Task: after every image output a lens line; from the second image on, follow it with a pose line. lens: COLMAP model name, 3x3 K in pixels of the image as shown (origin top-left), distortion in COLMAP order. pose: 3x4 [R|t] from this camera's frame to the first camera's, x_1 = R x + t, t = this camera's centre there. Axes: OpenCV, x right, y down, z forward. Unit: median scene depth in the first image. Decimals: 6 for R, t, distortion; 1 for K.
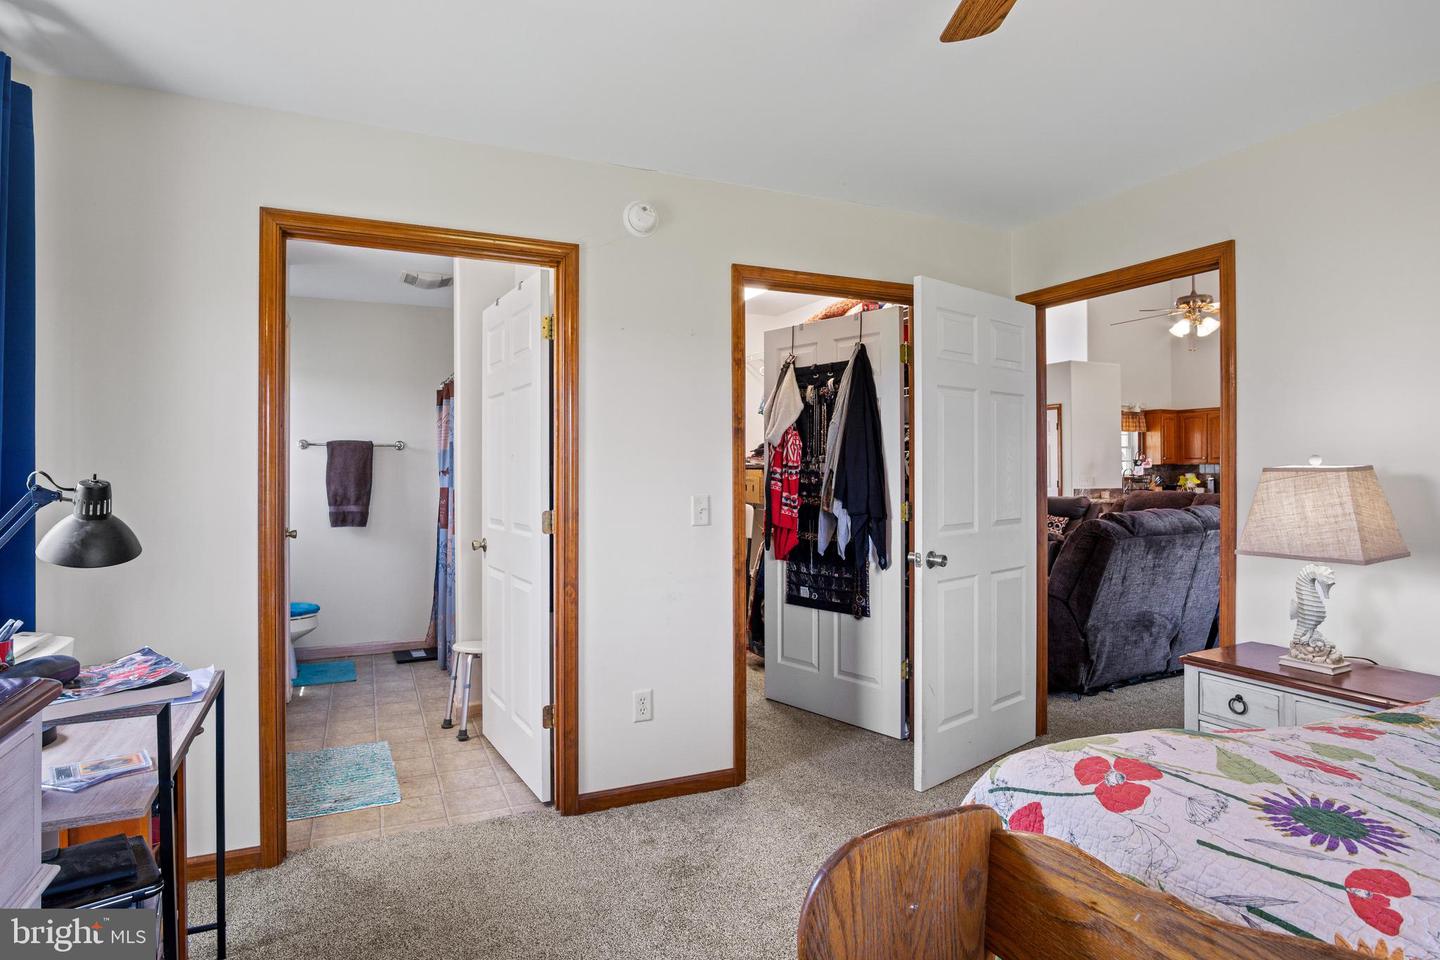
lens RADIAL K [[785.0, 0, 721.5], [0, 785.0, 473.6], [0, 0, 1]] dist [-0.004589, -0.000363]
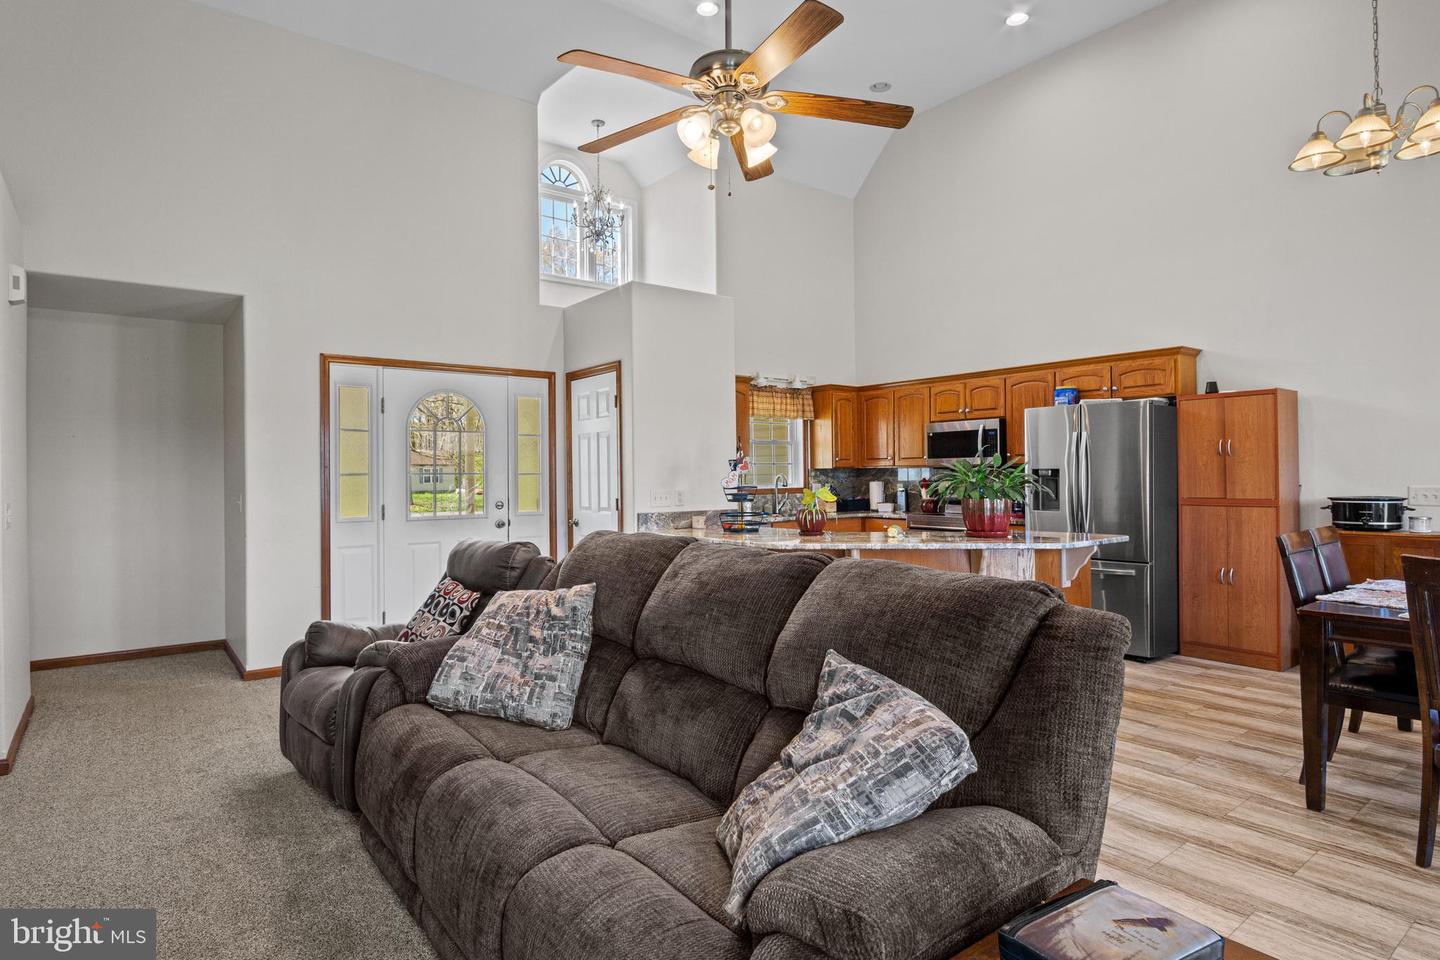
lens RADIAL K [[785.0, 0, 718.6], [0, 785.0, 480.0], [0, 0, 1]] dist [-0.004589, -0.000363]
pose [[0.975093, -0.005908, 0.221719, 0.320386], [0.005896, 0.999982, 0.000718, -0.003003], [-0.221719, 0.000607, 0.975110, 0.379142]]
